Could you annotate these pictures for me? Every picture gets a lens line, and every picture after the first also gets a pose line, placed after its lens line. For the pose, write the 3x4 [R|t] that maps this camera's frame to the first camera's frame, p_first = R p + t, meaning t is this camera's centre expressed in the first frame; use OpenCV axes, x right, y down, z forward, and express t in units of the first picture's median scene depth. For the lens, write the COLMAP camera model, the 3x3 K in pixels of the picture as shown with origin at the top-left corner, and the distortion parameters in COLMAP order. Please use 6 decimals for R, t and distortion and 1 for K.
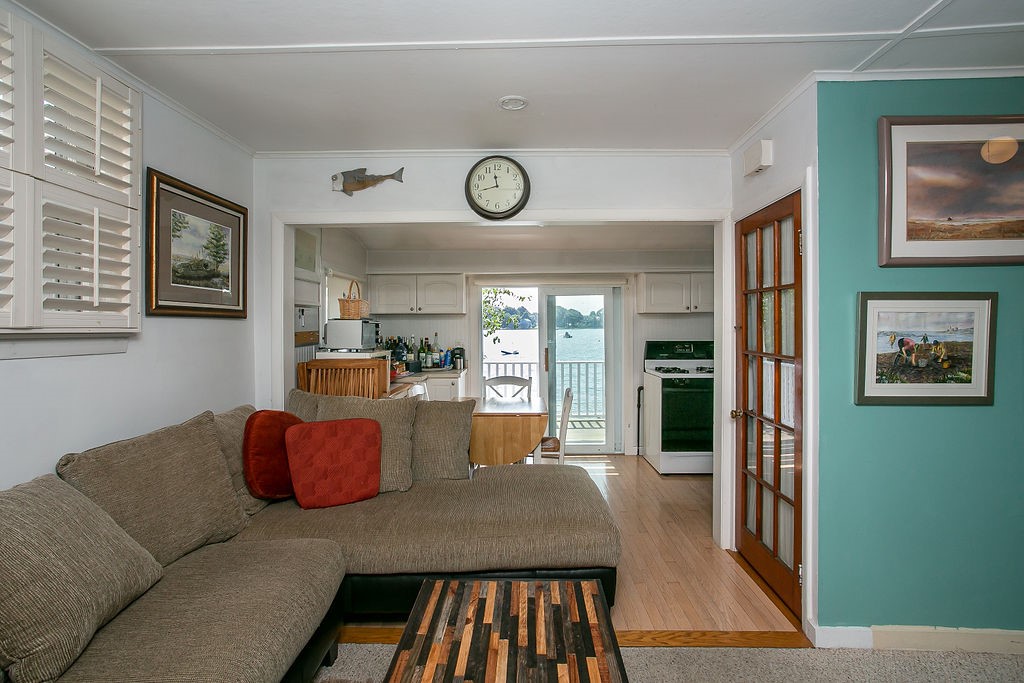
lens RADIAL K [[499.3, 0, 513.0], [0, 499.3, 327.1], [0, 0, 1]] dist [-0.039102, 0.023977]
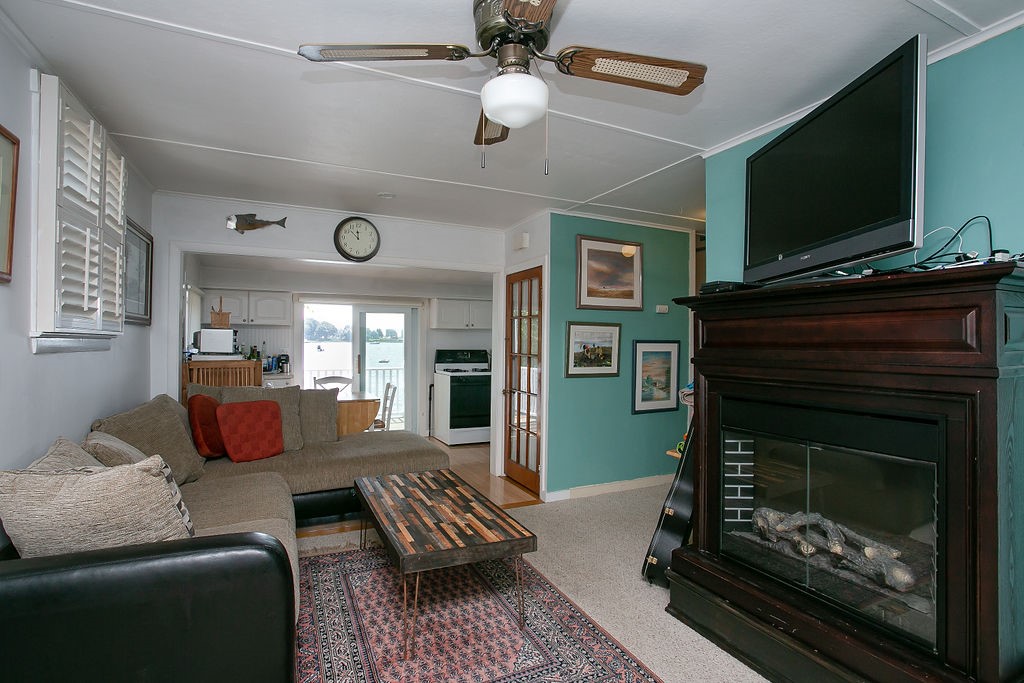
lens RADIAL K [[503.9, 0, 512.0], [0, 503.9, 341.5], [0, 0, 1]] dist [-0.068737, 0.037474]
pose [[0.887673, 0.011743, 0.460324, -0.319590], [-0.012288, 0.999923, -0.001813, 0.012502], [-0.460310, -0.004047, 0.887749, -0.524119]]
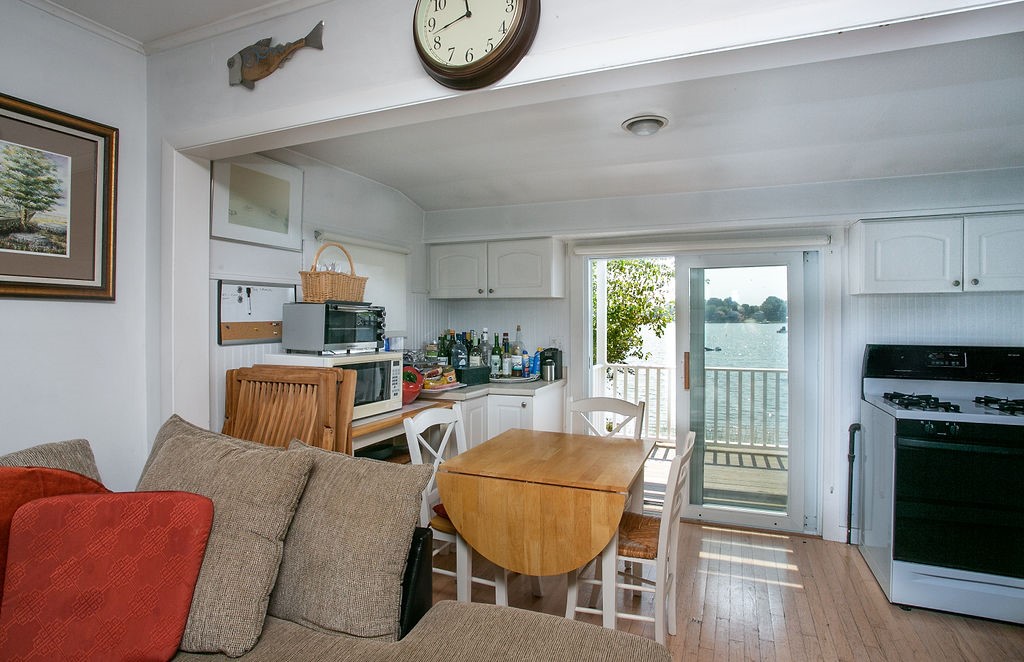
lens RADIAL K [[530.6, 0, 514.1], [0, 530.6, 317.4], [0, 0, 1]] dist [-0.072478, 0.034139]
pose [[0.934527, 0.005290, -0.355853, 0.195319], [-0.006844, 0.999972, -0.003108, 0.003687], [0.355827, 0.005340, 0.934537, 0.596405]]
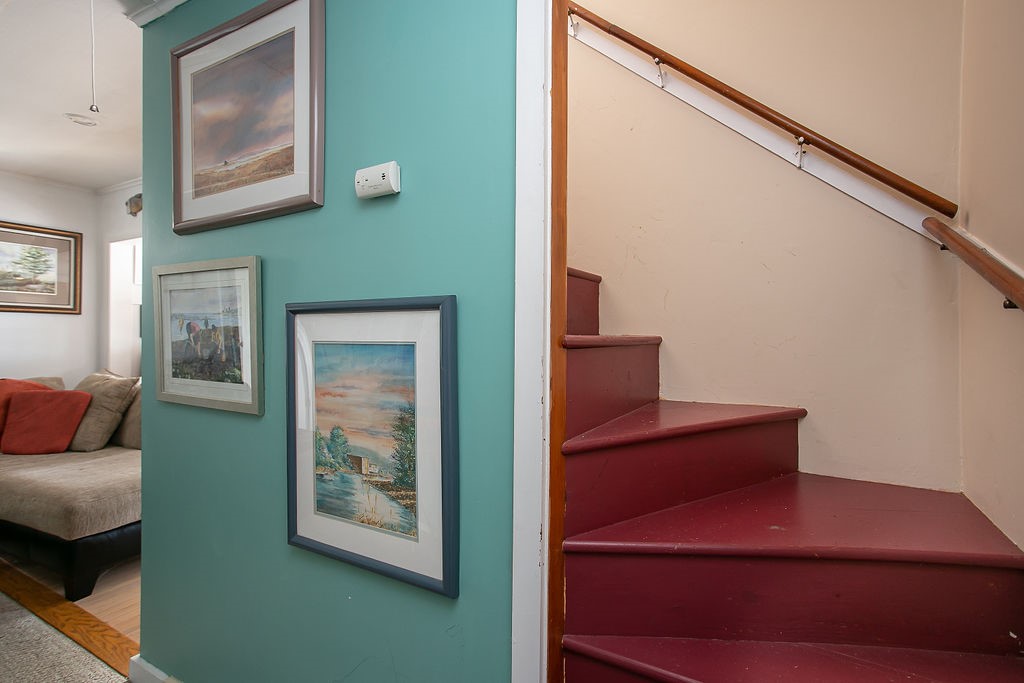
lens RADIAL K [[486.2, 0, 511.2], [0, 486.2, 334.2], [0, 0, 1]] dist [-0.000873, 0.010403]
pose [[0.876240, 0.009363, -0.481784, 1.212680], [-0.014272, 0.999877, -0.006527, 0.029701], [0.481664, 0.012595, 0.876266, 0.418320]]
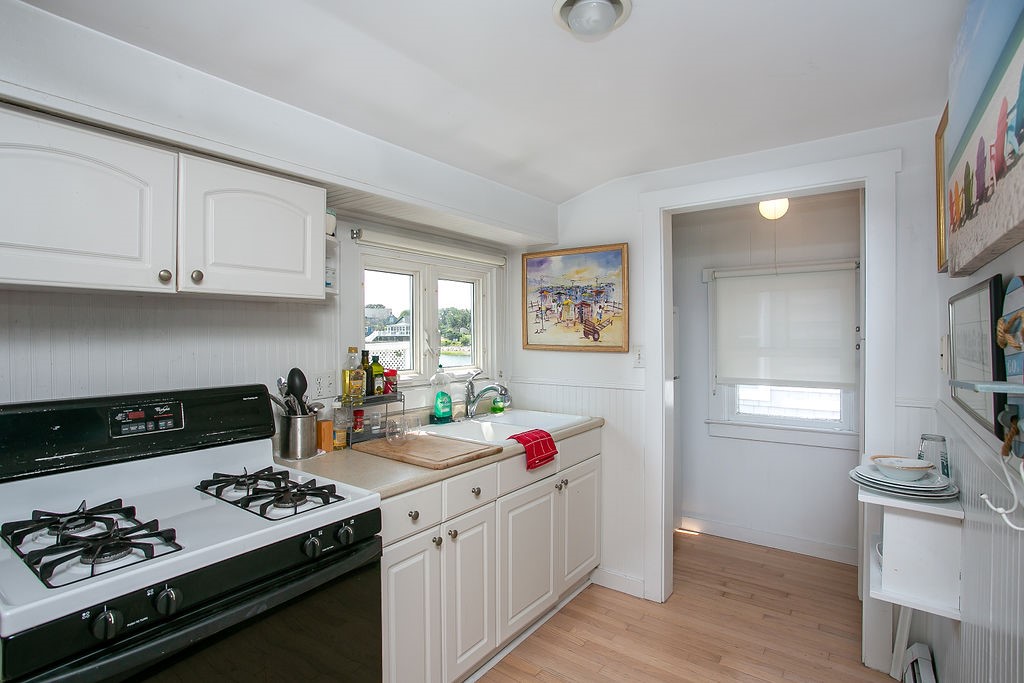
lens RADIAL K [[503.9, 0, 512.0], [0, 503.9, 341.5], [0, 0, 1]] dist [-0.068737, 0.037474]
pose [[0.575695, -0.008152, 0.817624, 0.433154], [0.002556, 0.999963, 0.008170, -0.007872], [-0.817660, -0.002613, 0.575695, 1.241117]]
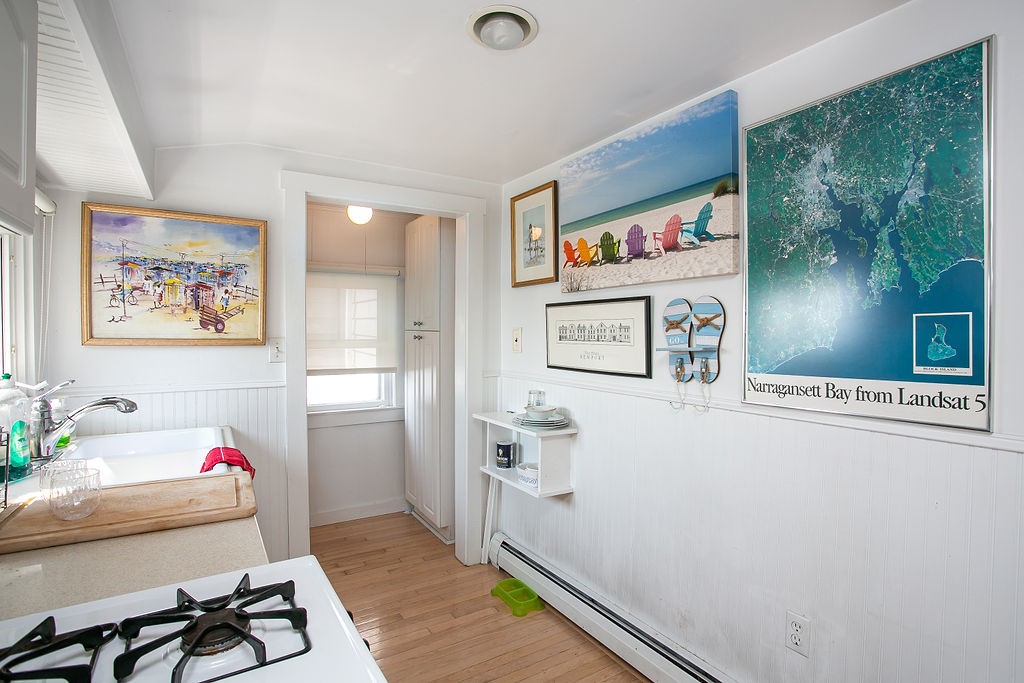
lens RADIAL K [[503.9, 0, 512.0], [0, 503.9, 341.5], [0, 0, 1]] dist [-0.068737, 0.037474]
pose [[-0.536351, -0.014349, 0.843873, 0.416556], [0.000873, 0.999845, 0.017557, 0.000407], [-0.843994, 0.010153, -0.536256, 1.707844]]
